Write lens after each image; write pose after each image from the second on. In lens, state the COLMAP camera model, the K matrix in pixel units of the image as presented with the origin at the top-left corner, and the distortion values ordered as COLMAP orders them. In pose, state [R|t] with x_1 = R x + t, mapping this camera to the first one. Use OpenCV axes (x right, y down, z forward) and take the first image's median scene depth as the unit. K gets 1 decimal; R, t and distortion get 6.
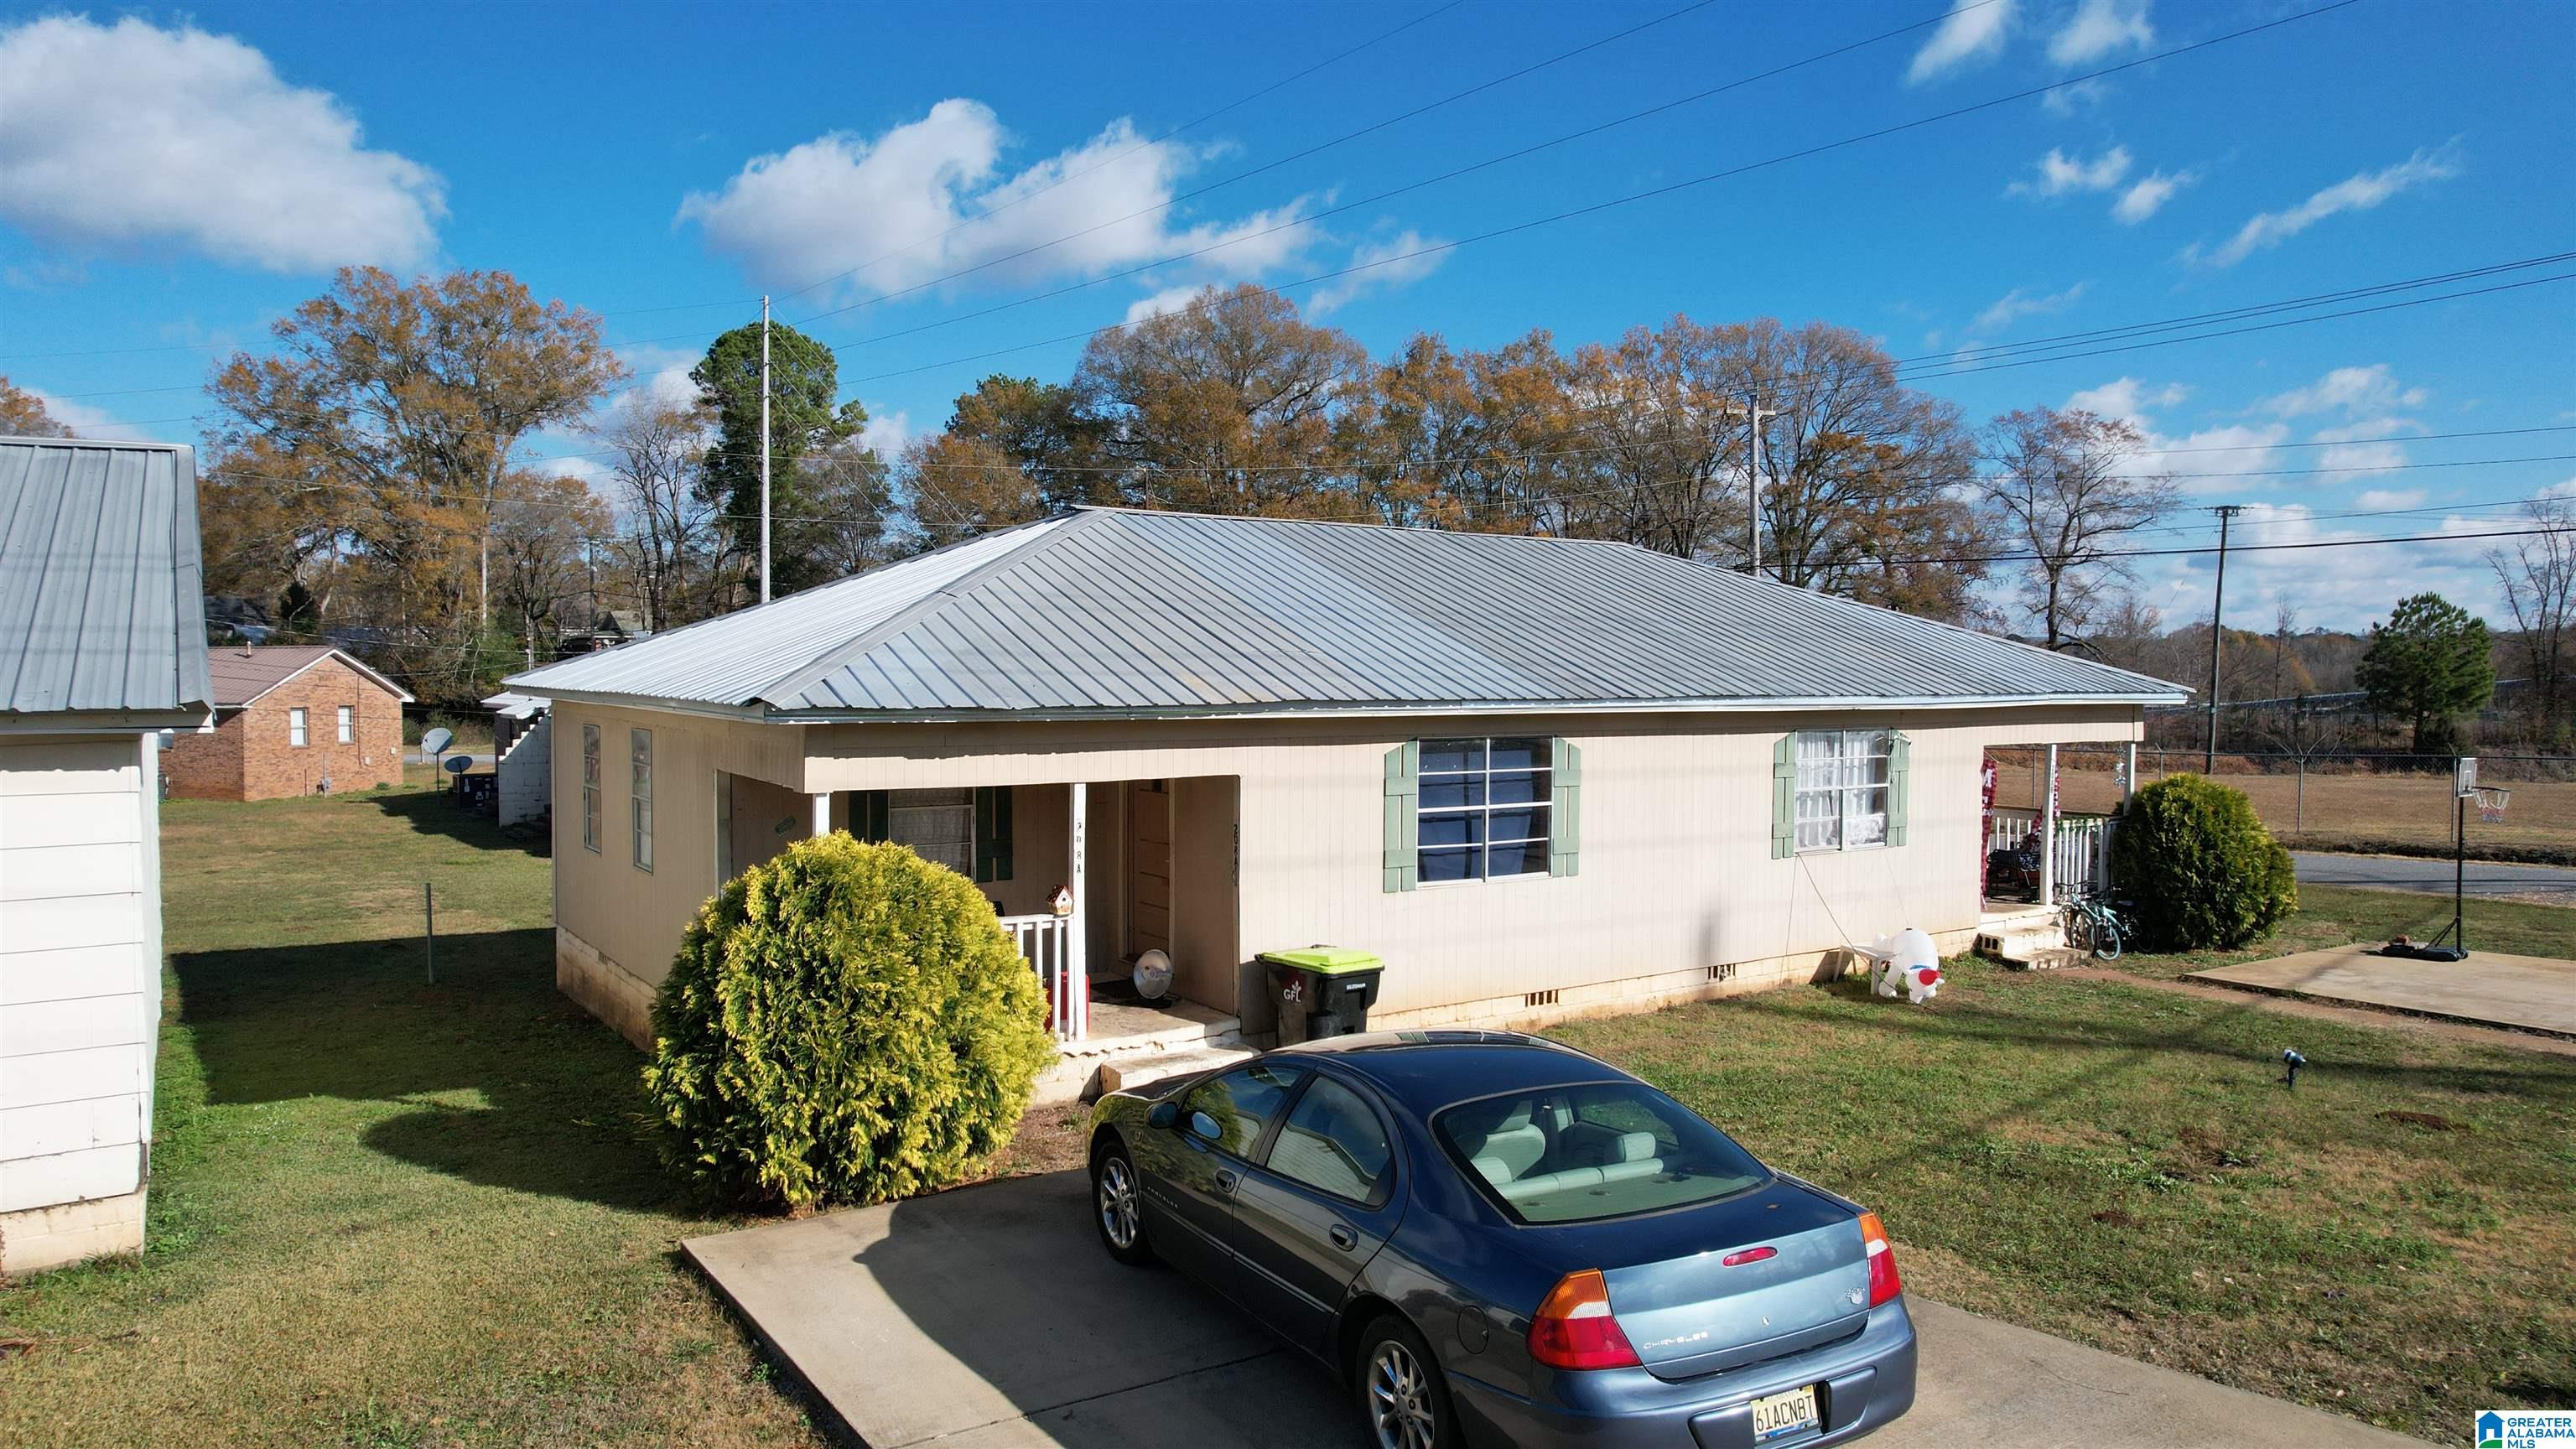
lens RADIAL K [[1645.8, 0, 1290.2], [0, 1645.8, 759.5], [0, 0, 1]] dist [-0.070985, 0.082186]
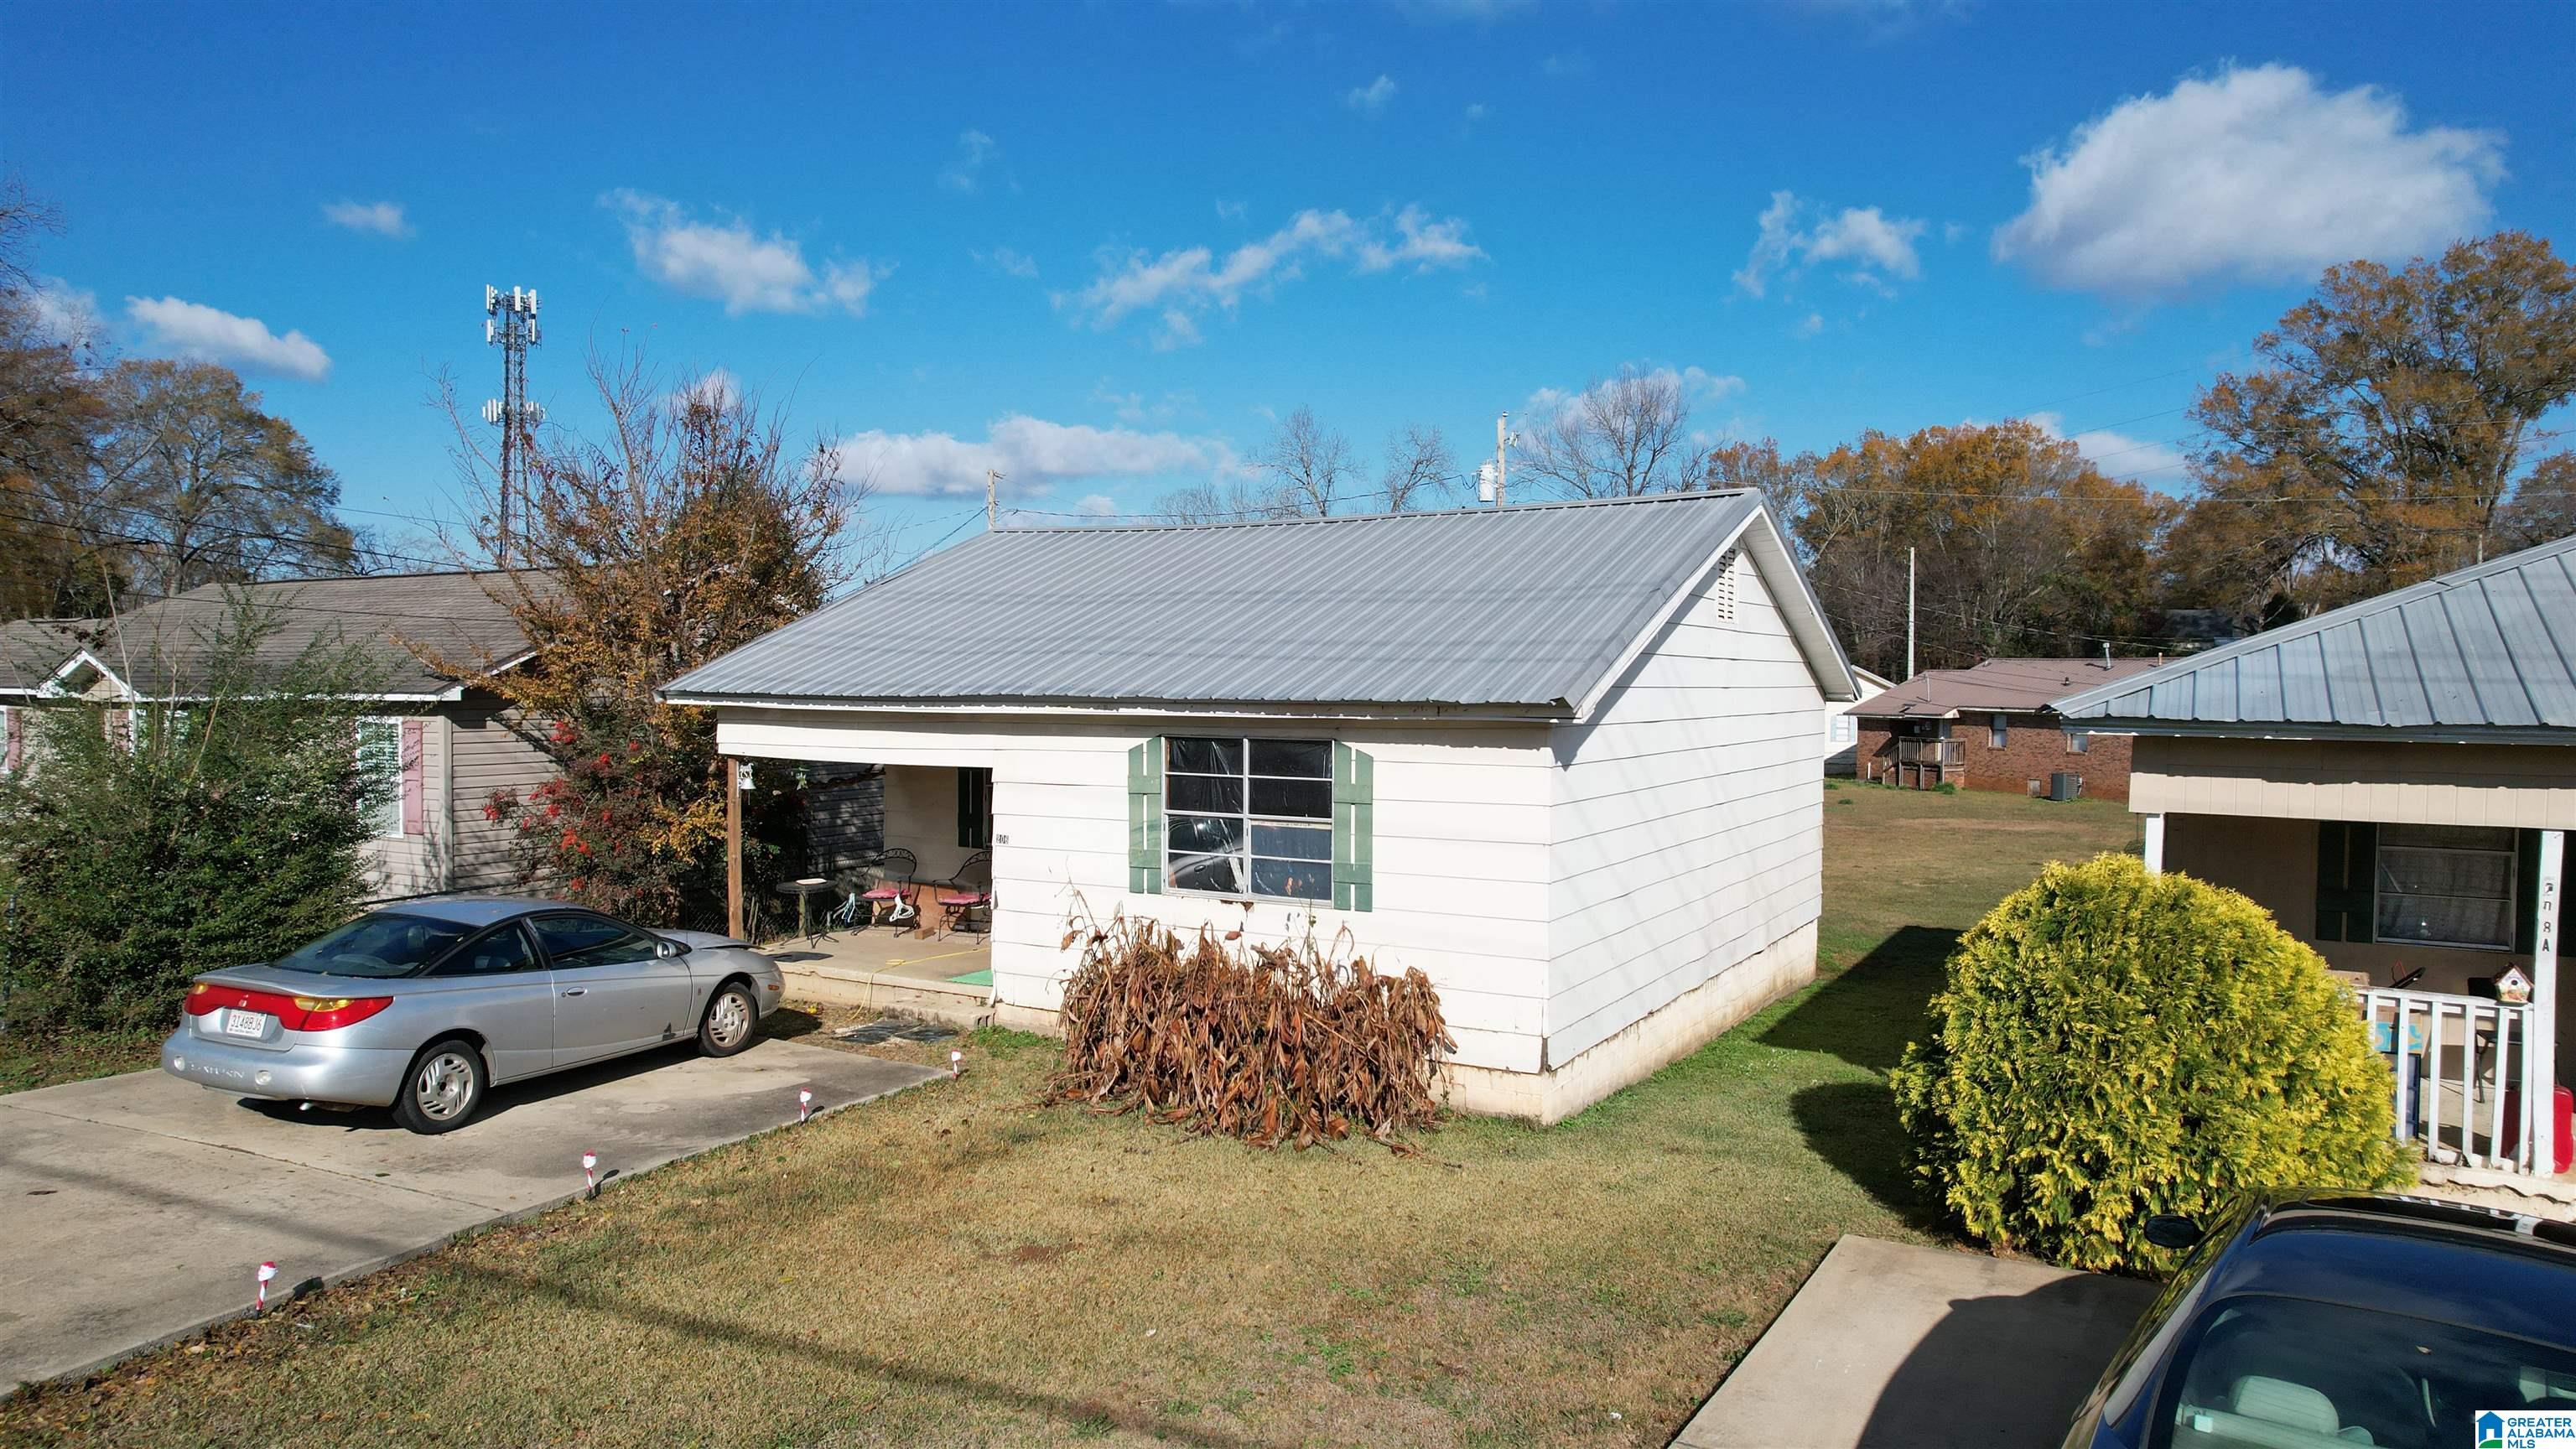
lens RADIAL K [[1652.6, 0, 1283.1], [0, 1652.6, 747.8], [0, 0, 1]] dist [-0.078918, 0.079201]
pose [[0.436927, 0.039051, -0.898649, 0.227212], [-0.051699, 0.998496, 0.018253, -0.005219], [0.898010, 0.038484, 0.438289, 0.135228]]
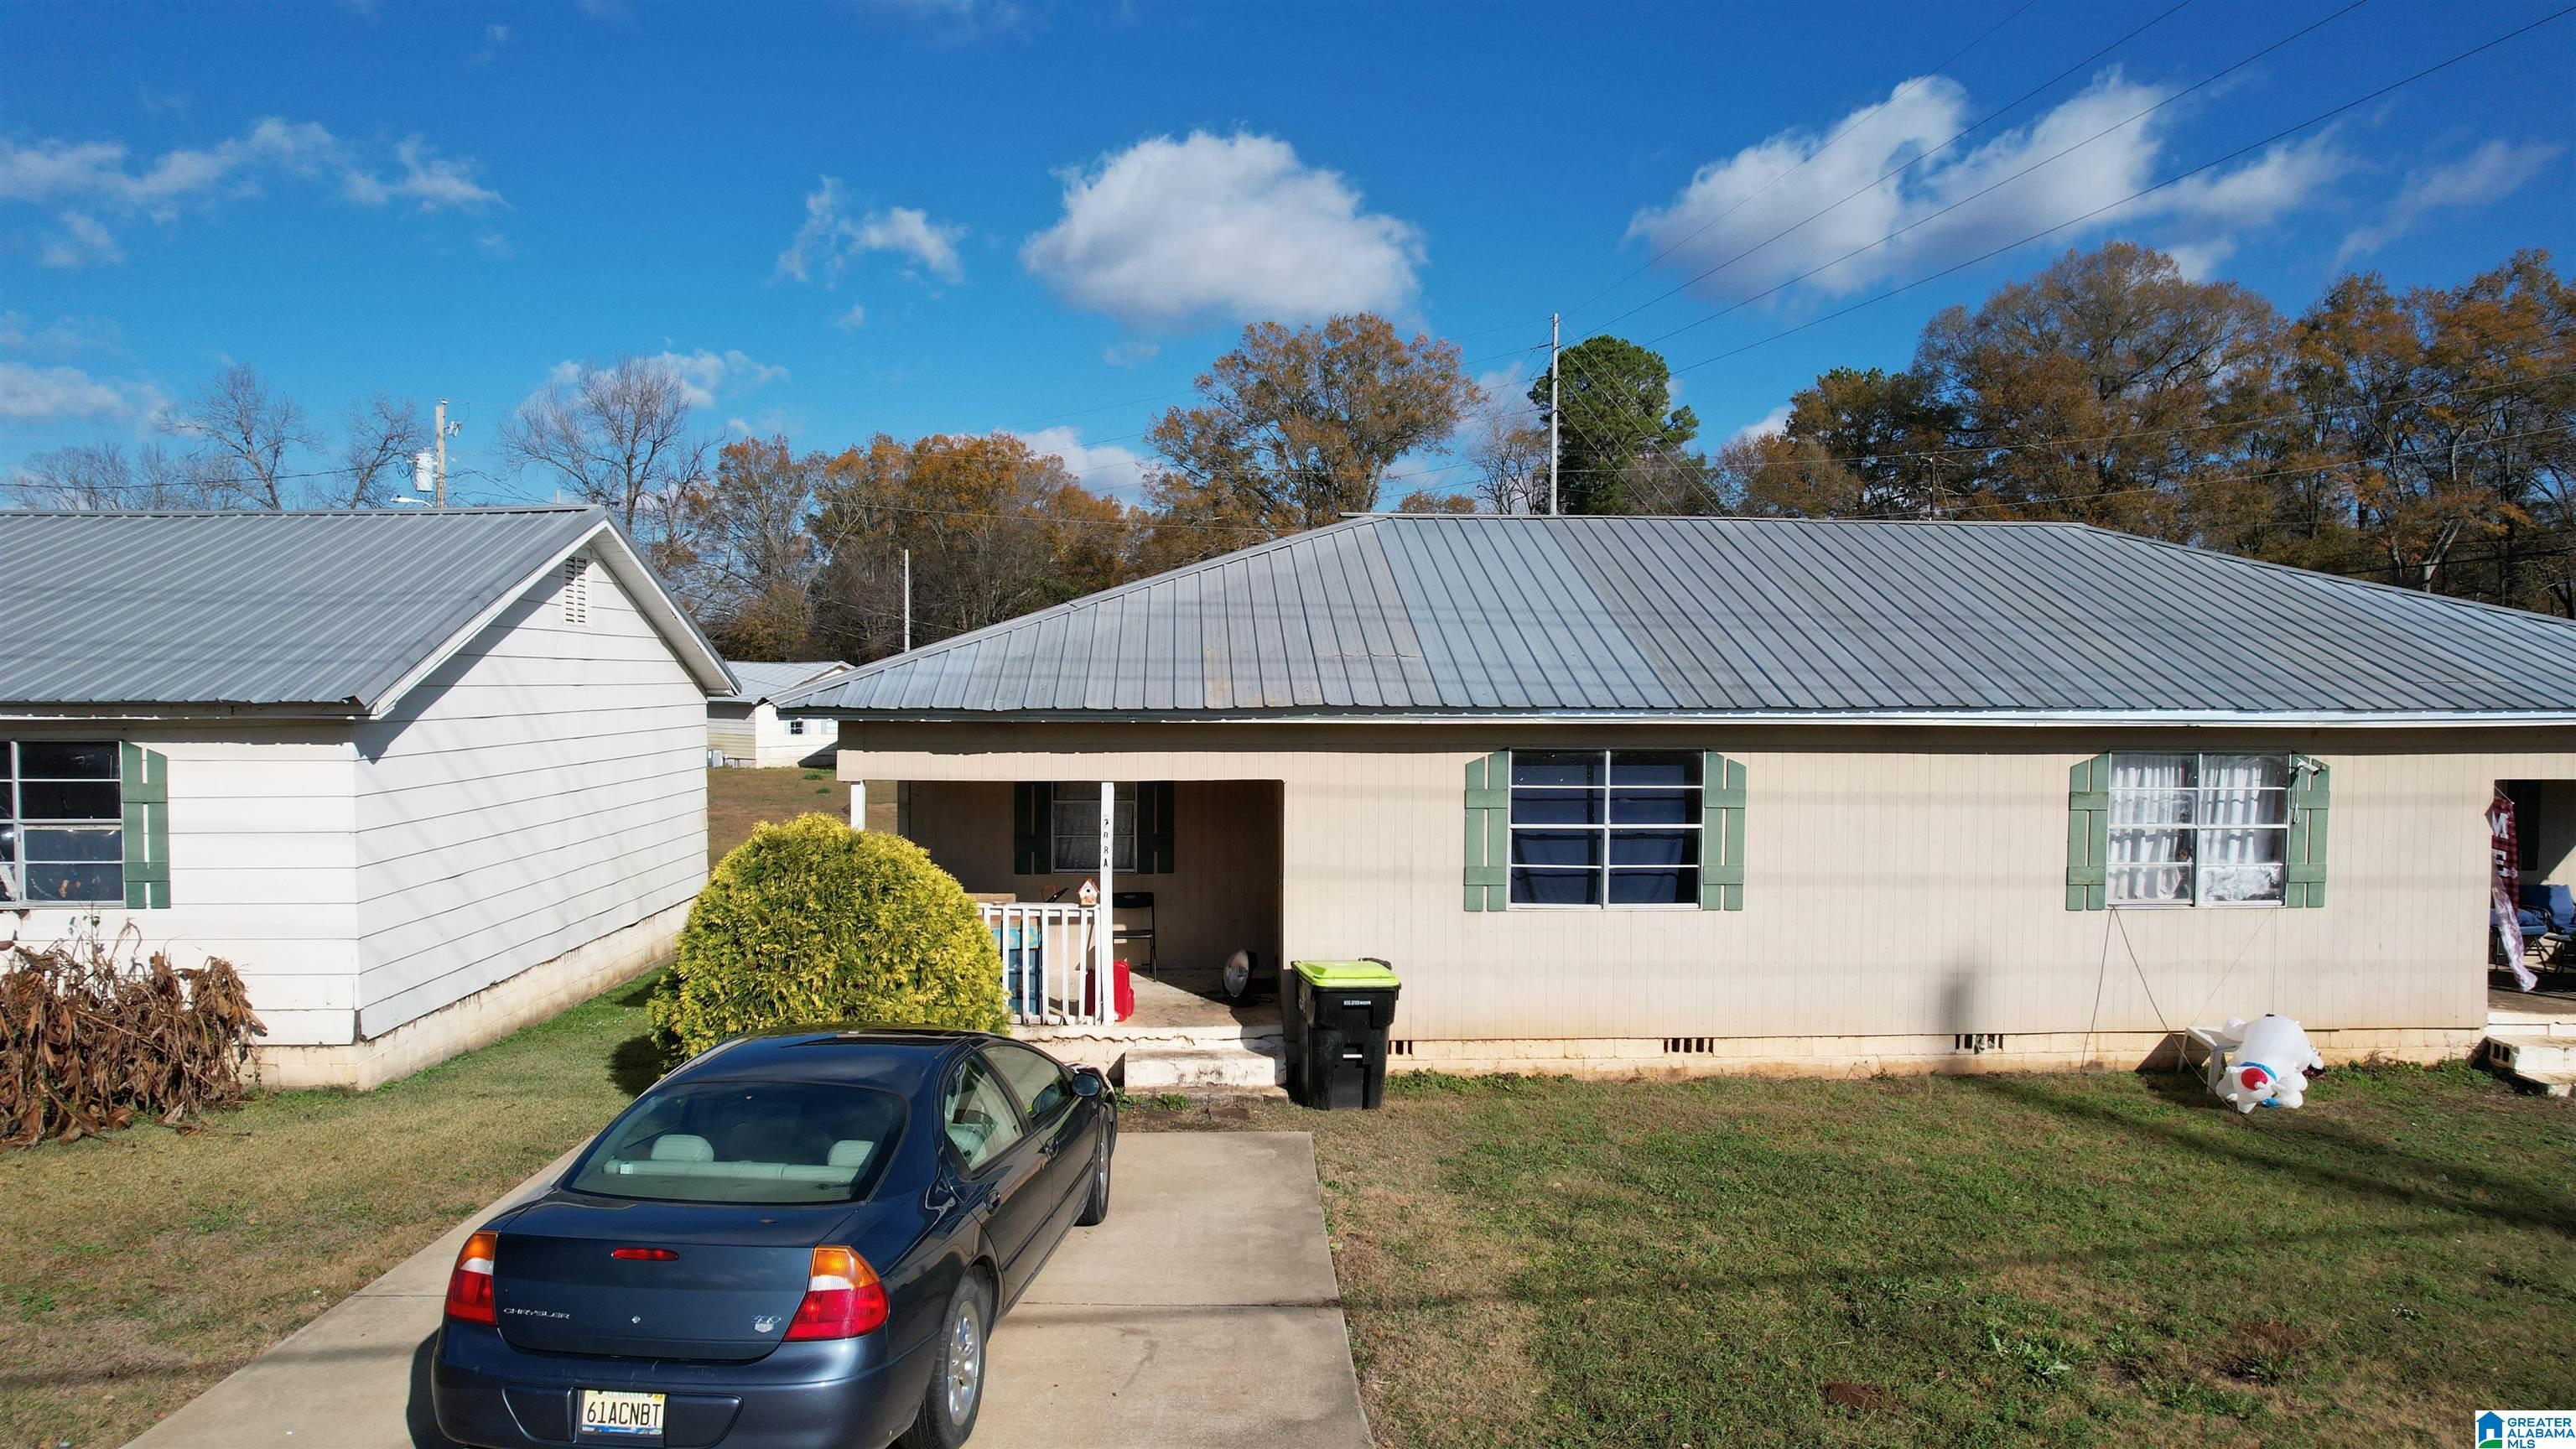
lens RADIAL K [[1652.6, 0, 1283.1], [0, 1652.6, 747.8], [0, 0, 1]] dist [-0.078918, 0.079201]
pose [[0.854866, 0.023503, -0.518316, 0.422995], [-0.028942, 0.999578, -0.002408, -0.006788], [0.518040, 0.017060, 0.855186, 0.124763]]
